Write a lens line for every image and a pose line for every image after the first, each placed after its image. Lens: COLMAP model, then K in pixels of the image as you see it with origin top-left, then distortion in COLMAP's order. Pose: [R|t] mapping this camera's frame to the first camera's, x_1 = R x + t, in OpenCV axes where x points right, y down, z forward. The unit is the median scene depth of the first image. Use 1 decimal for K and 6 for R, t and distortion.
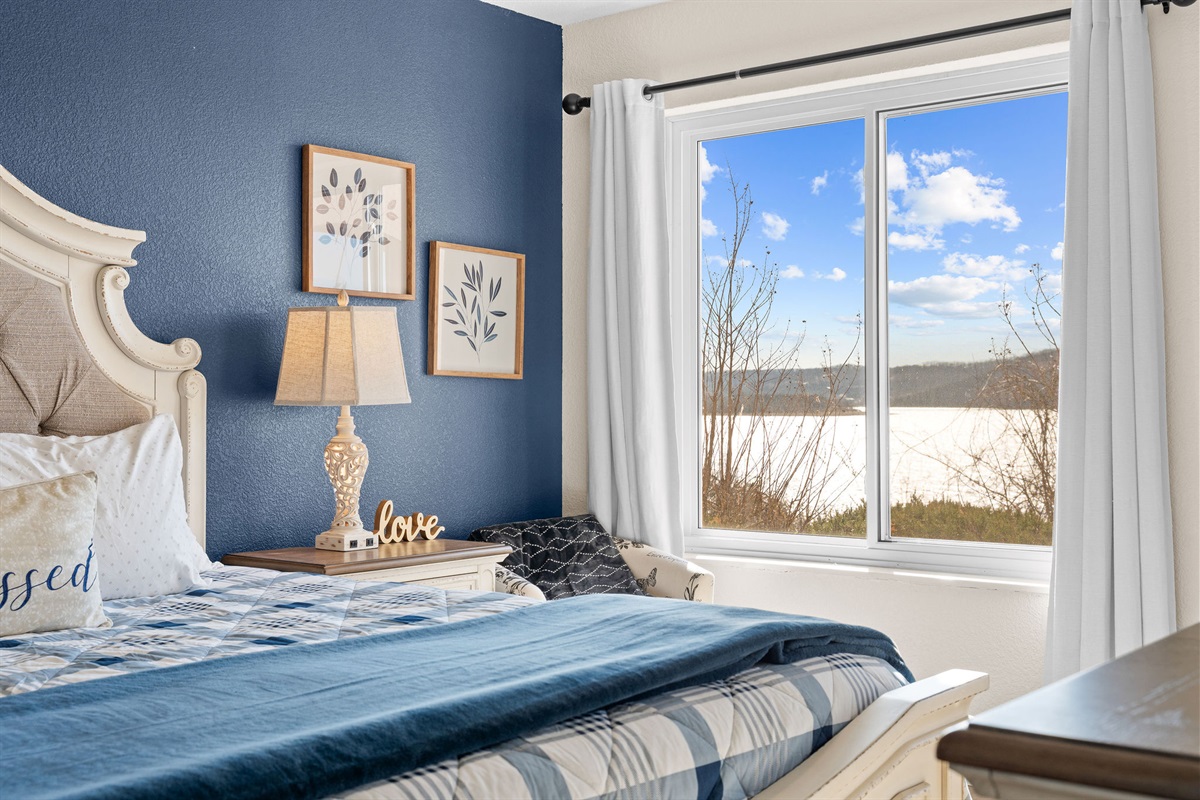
lens RADIAL K [[1382.7, 0, 600.0], [0, 1382.7, 400.0], [0, 0, 1]] dist [-0.006311, -0.008340]
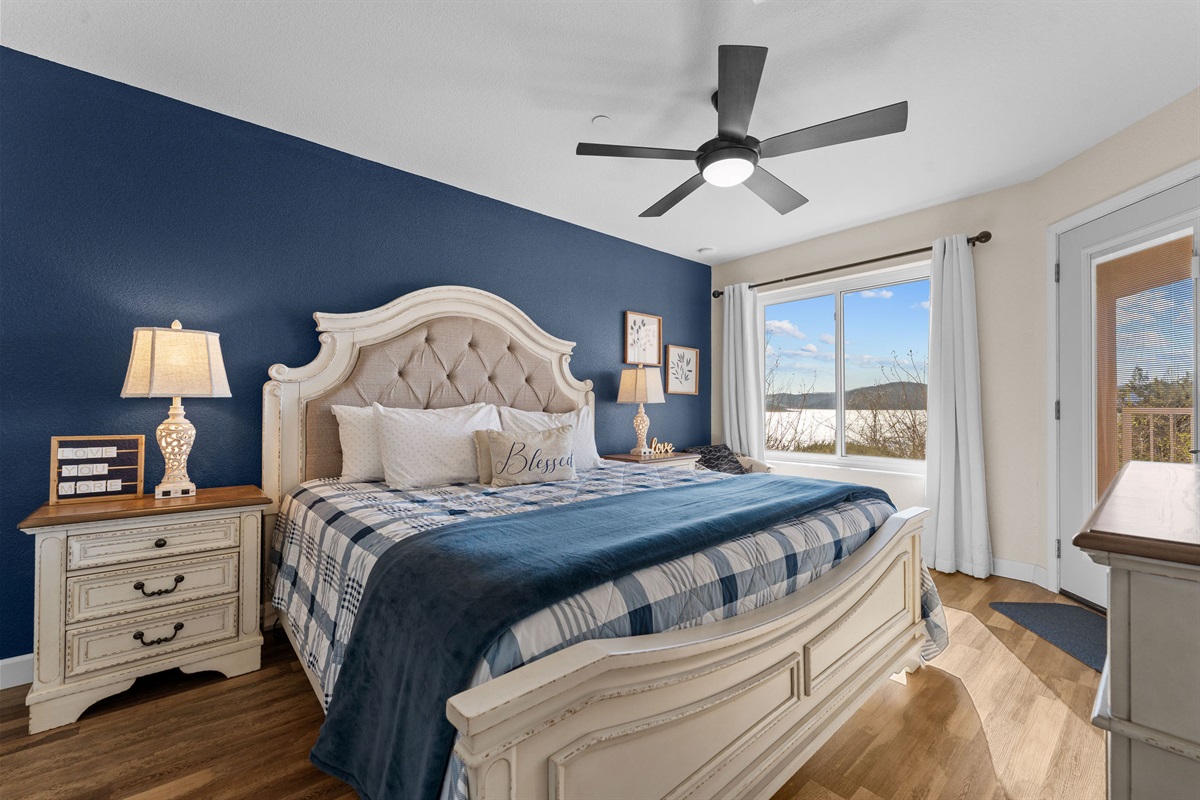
lens RADIAL K [[485.9, 0, 600.0], [0, 485.9, 400.0], [0, 0, 1]] dist [-0.000454, -0.000105]
pose [[0.982720, -0.000810, -0.185099, -0.081535], [-0.001267, 0.999938, -0.011099, 0.007608], [0.185096, 0.011142, 0.982657, 0.018362]]
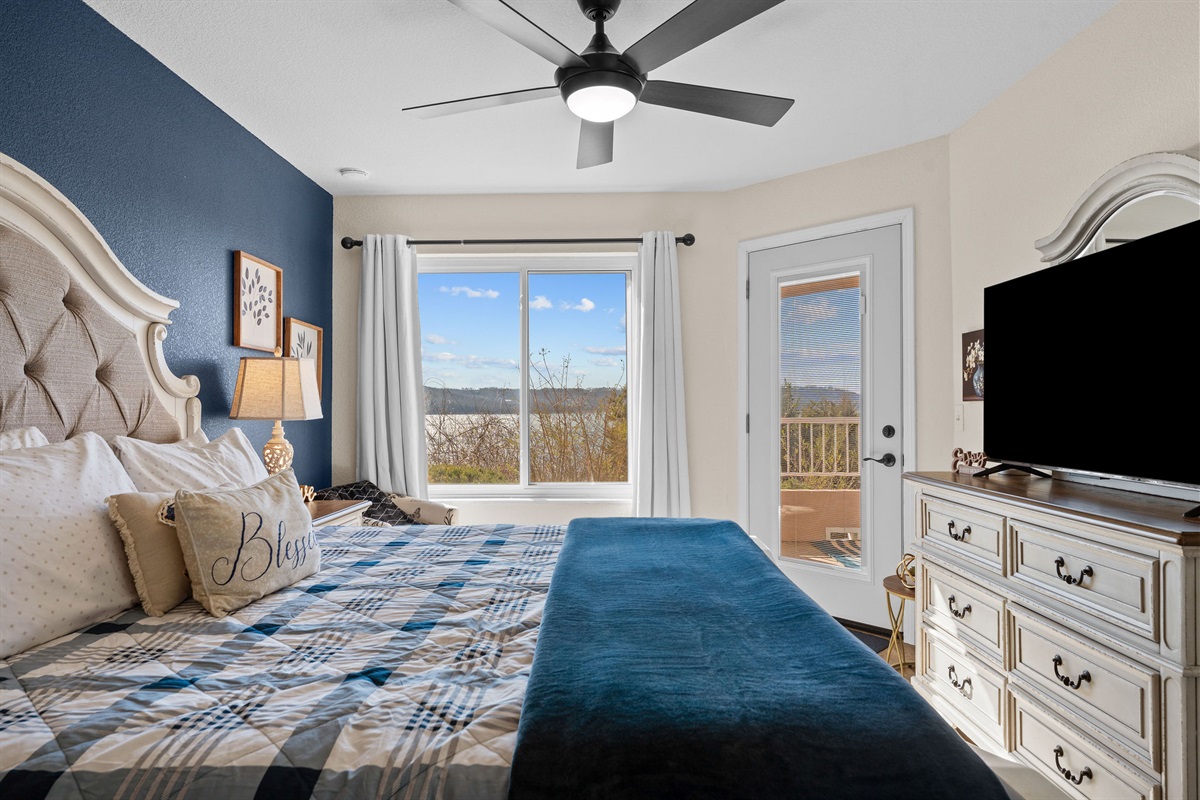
lens RADIAL K [[720.1, 0, 600.0], [0, 720.1, 400.0], [0, 0, 1]] dist [-0.000480, -0.000194]
pose [[0.789286, 0.006990, 0.613986, -0.386152], [0.001319, 0.999914, -0.013079, -0.007346], [-0.614024, 0.011133, 0.789209, 0.121544]]
